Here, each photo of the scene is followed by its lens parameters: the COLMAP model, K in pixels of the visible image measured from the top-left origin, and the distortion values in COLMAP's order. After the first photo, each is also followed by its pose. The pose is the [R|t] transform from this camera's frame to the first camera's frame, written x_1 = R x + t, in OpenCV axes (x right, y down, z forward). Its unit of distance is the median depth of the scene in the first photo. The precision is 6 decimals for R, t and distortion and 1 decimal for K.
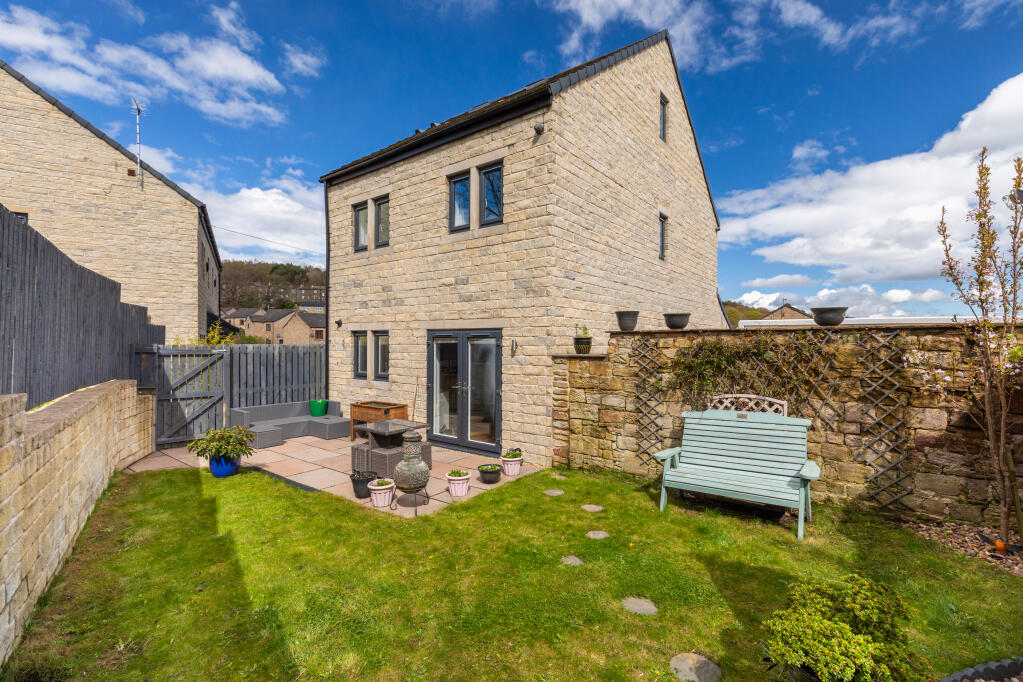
lens RADIAL K [[467.0, 0, 511.5], [0, 467.0, 341.0], [0, 0, 1]] dist [0.002130, 0.000074]
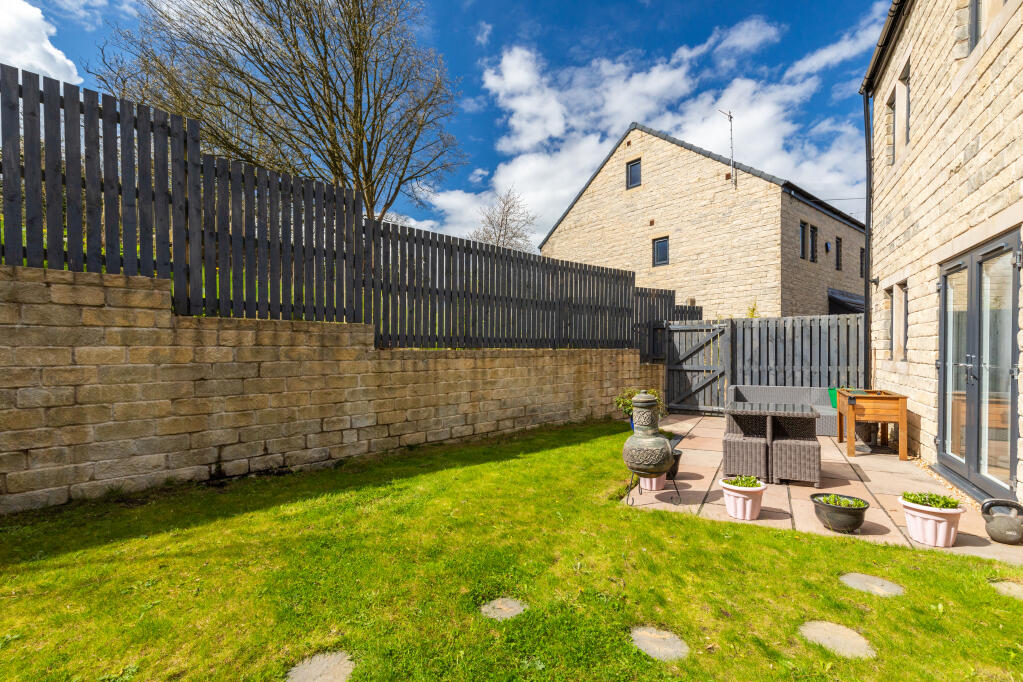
lens RADIAL K [[470.9, 0, 507.6], [0, 470.9, 356.8], [0, 0, 1]] dist [0.002099, -0.000276]
pose [[0.150810, 0.007281, -0.988536, 0.357103], [0.009050, 0.999921, 0.008745, 0.090198], [0.988521, -0.010265, 0.150732, 0.485246]]
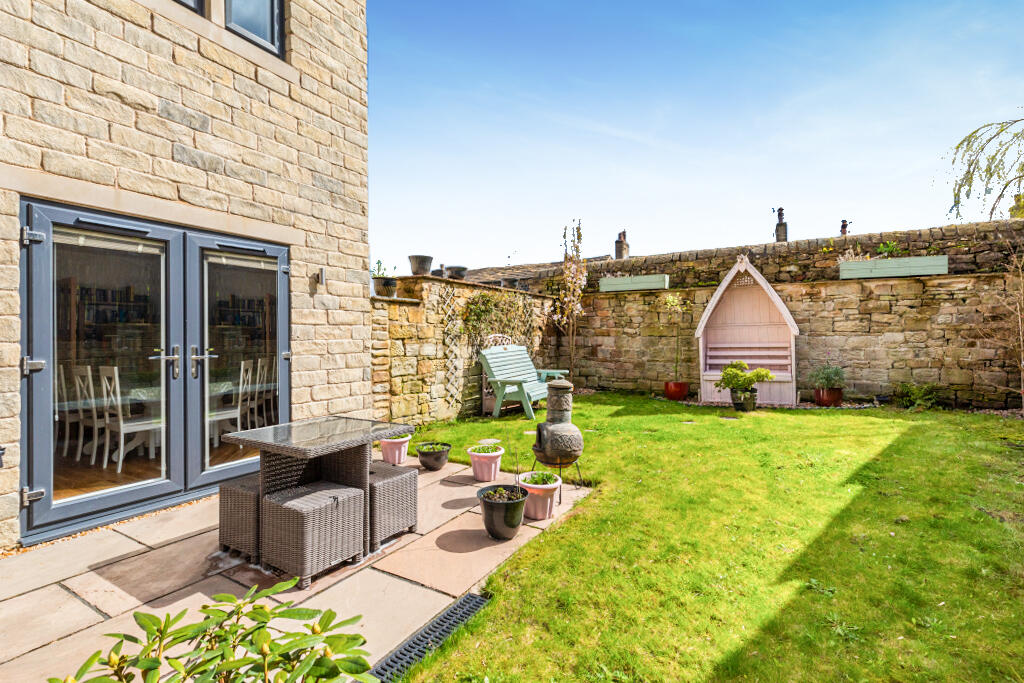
lens RADIAL K [[477.9, 0, 512.0], [0, 477.9, 341.5], [0, 0, 1]] dist [0.001173, 0.000018]
pose [[-0.123850, -0.007520, 0.992272, -0.668715], [0.004724, 0.999955, 0.008167, 0.092154], [-0.992290, 0.005699, -0.123809, 0.838930]]
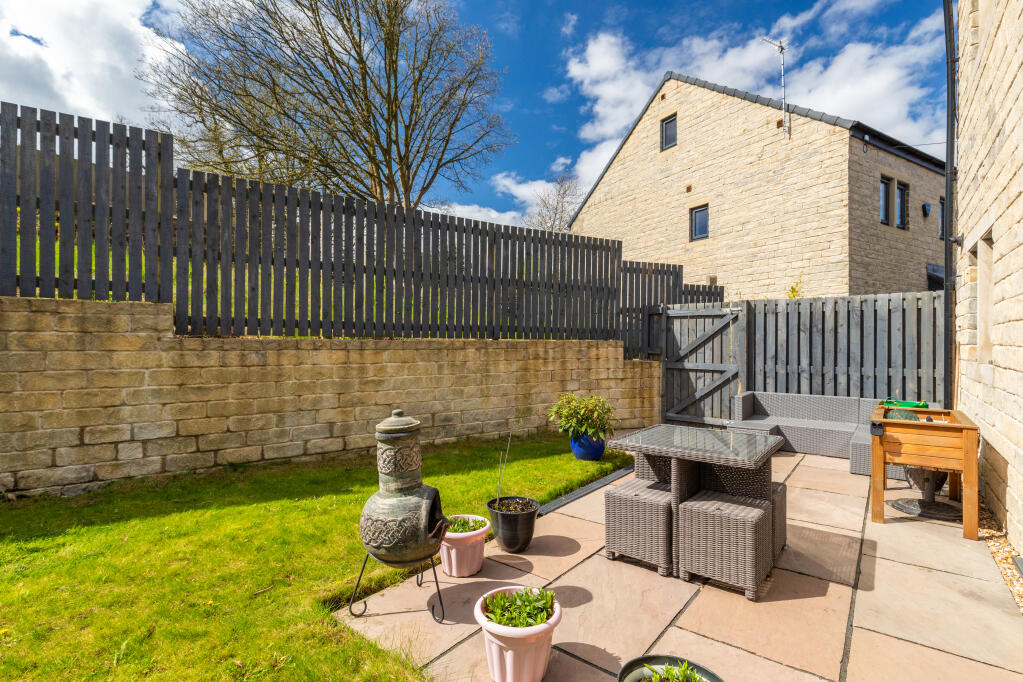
lens RADIAL K [[479.0, 0, 505.8], [0, 479.0, 342.7], [0, 0, 1]] dist [-0.002407, -0.006238]
pose [[-0.021570, -0.004157, -0.999759, 0.156455], [-0.001226, 0.999991, -0.004132, 0.092011], [0.999767, 0.001136, -0.021575, 0.798526]]
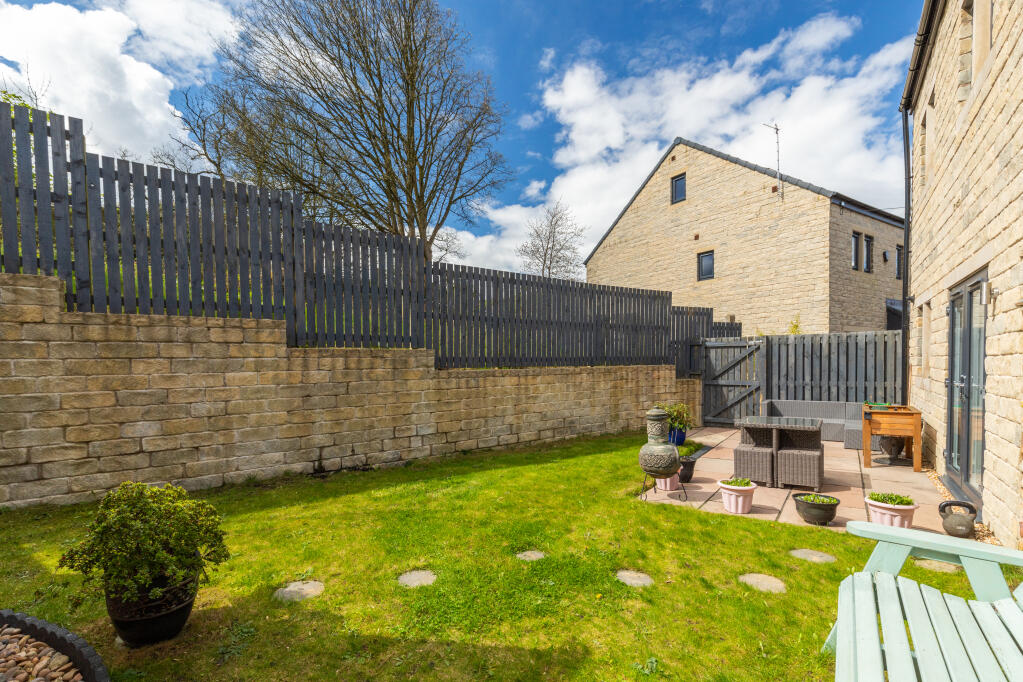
lens RADIAL K [[474.8, 0, 498.3], [0, 474.8, 375.5], [0, 0, 1]] dist [0.015727, -0.015943]
pose [[0.027749, 0.022667, -0.999358, 0.495021], [0.015454, 0.999614, 0.023102, 0.074046], [0.999495, -0.016085, 0.027388, 0.485626]]
